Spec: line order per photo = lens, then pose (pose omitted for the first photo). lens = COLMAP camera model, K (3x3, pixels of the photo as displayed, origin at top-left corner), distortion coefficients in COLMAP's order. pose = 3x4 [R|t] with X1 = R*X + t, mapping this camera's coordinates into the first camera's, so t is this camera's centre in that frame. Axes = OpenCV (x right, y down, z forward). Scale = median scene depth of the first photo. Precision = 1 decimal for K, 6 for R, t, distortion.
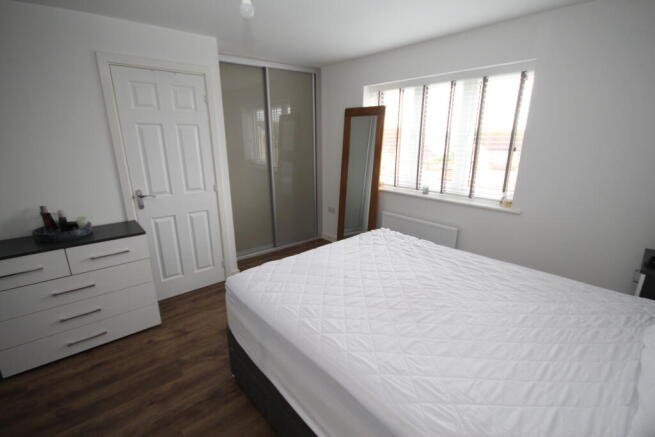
lens RADIAL K [[307.3, 0, 327.5], [0, 307.3, 218.5], [0, 0, 1]] dist [-0.000455, -0.000113]
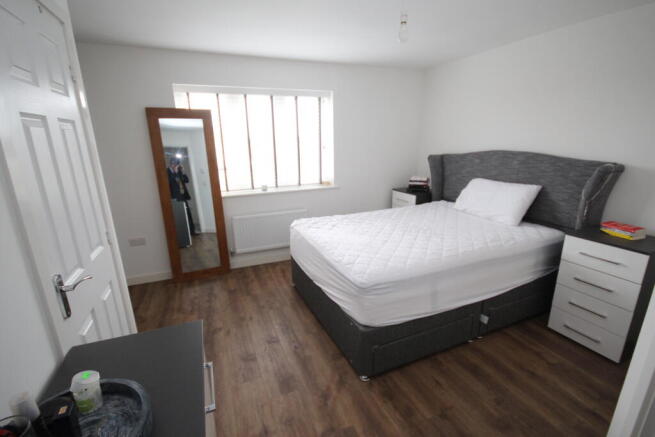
lens RADIAL K [[302.5, 0, 327.8], [0, 302.5, 222.6], [0, 0, 1]] dist [0.000964, 0.000243]
pose [[0.301349, -0.263301, 0.916439, -0.804532], [0.270049, 0.945334, 0.182803, -0.130889], [-0.914474, 0.192396, 0.355980, 0.487425]]
